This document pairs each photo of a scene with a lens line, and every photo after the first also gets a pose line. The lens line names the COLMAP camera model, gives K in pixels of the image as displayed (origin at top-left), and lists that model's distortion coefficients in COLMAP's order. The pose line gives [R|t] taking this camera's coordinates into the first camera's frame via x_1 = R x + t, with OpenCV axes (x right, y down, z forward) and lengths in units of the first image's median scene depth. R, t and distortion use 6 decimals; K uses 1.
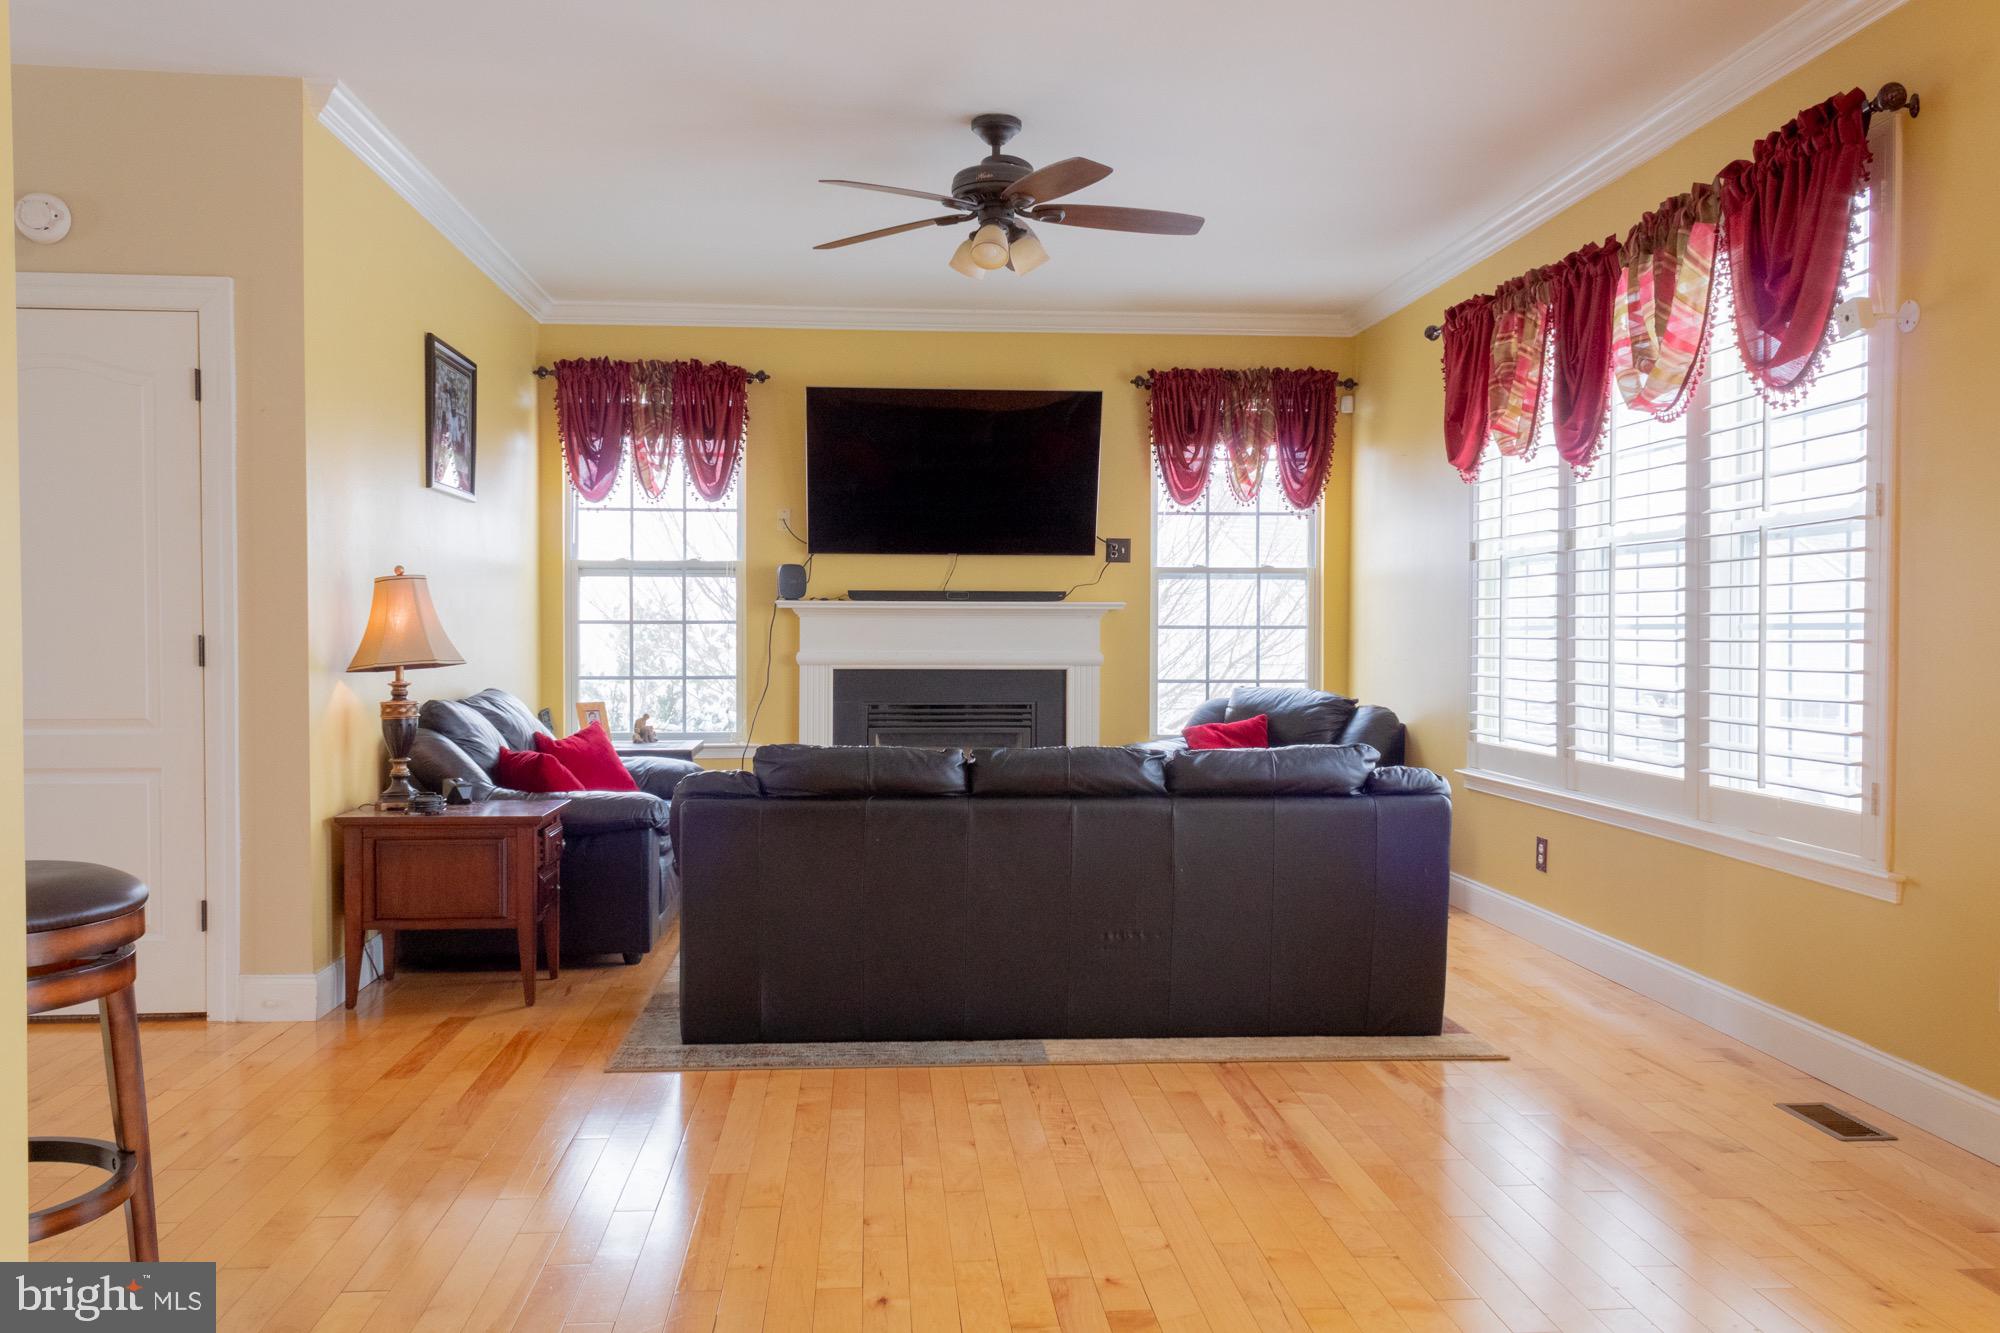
lens RADIAL K [[1606.5, 0, 998.1], [0, 1606.5, 662.1], [0, 0, 1]] dist [0.003586, 0.005349]
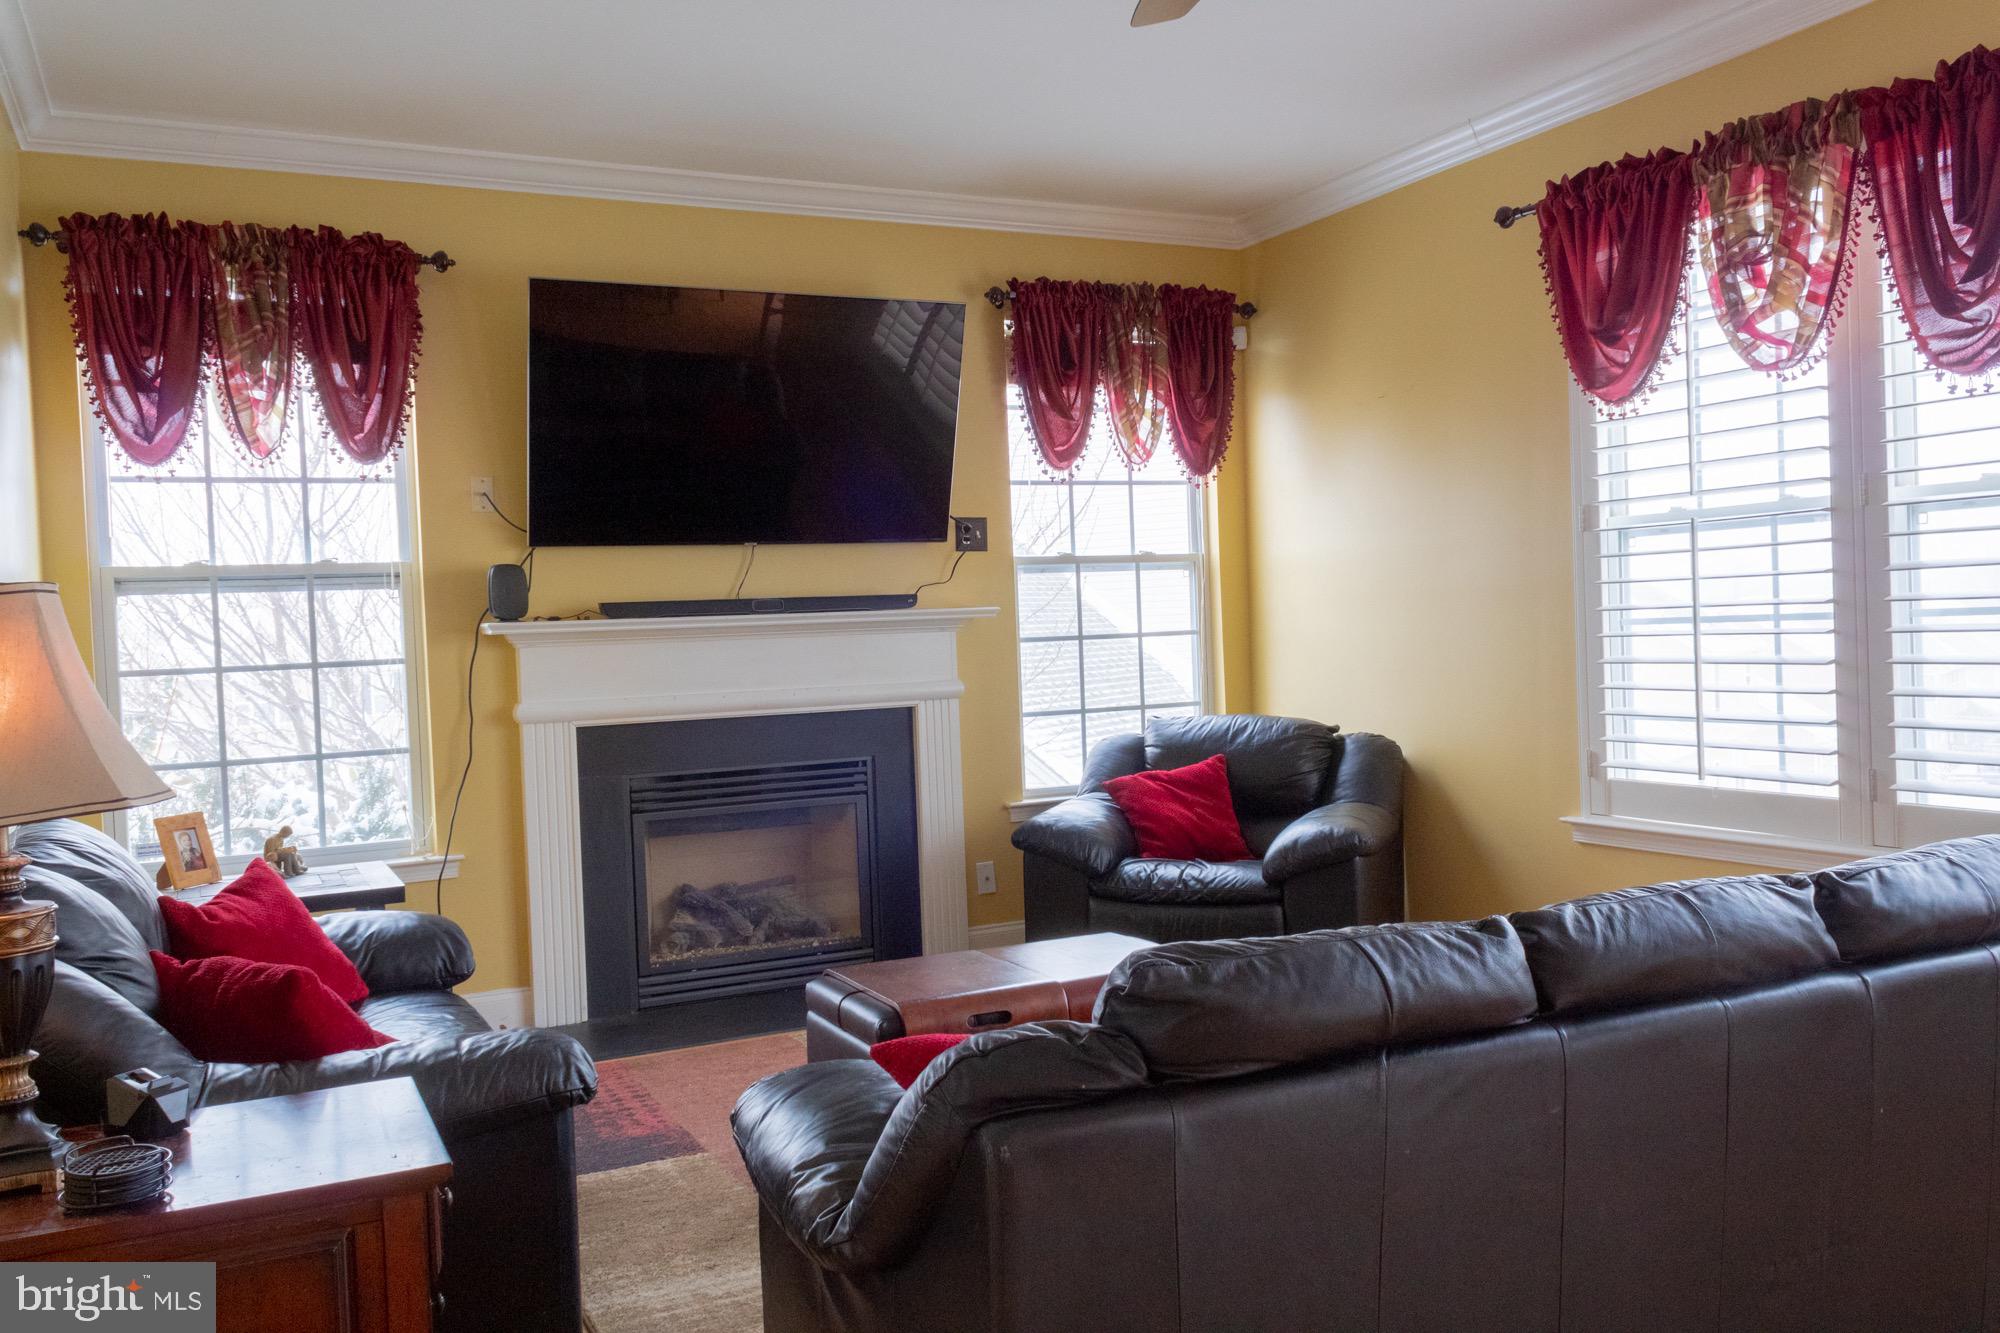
lens RADIAL K [[1606.5, 0, 1001.0], [0, 1606.5, 668.9], [0, 0, 1]] dist [0.003586, 0.005349]
pose [[0.928306, -0.049187, 0.368549, -0.180361], [0.049847, 0.998727, 0.007736, -0.015445], [-0.368460, 0.011190, 0.929576, 0.343496]]
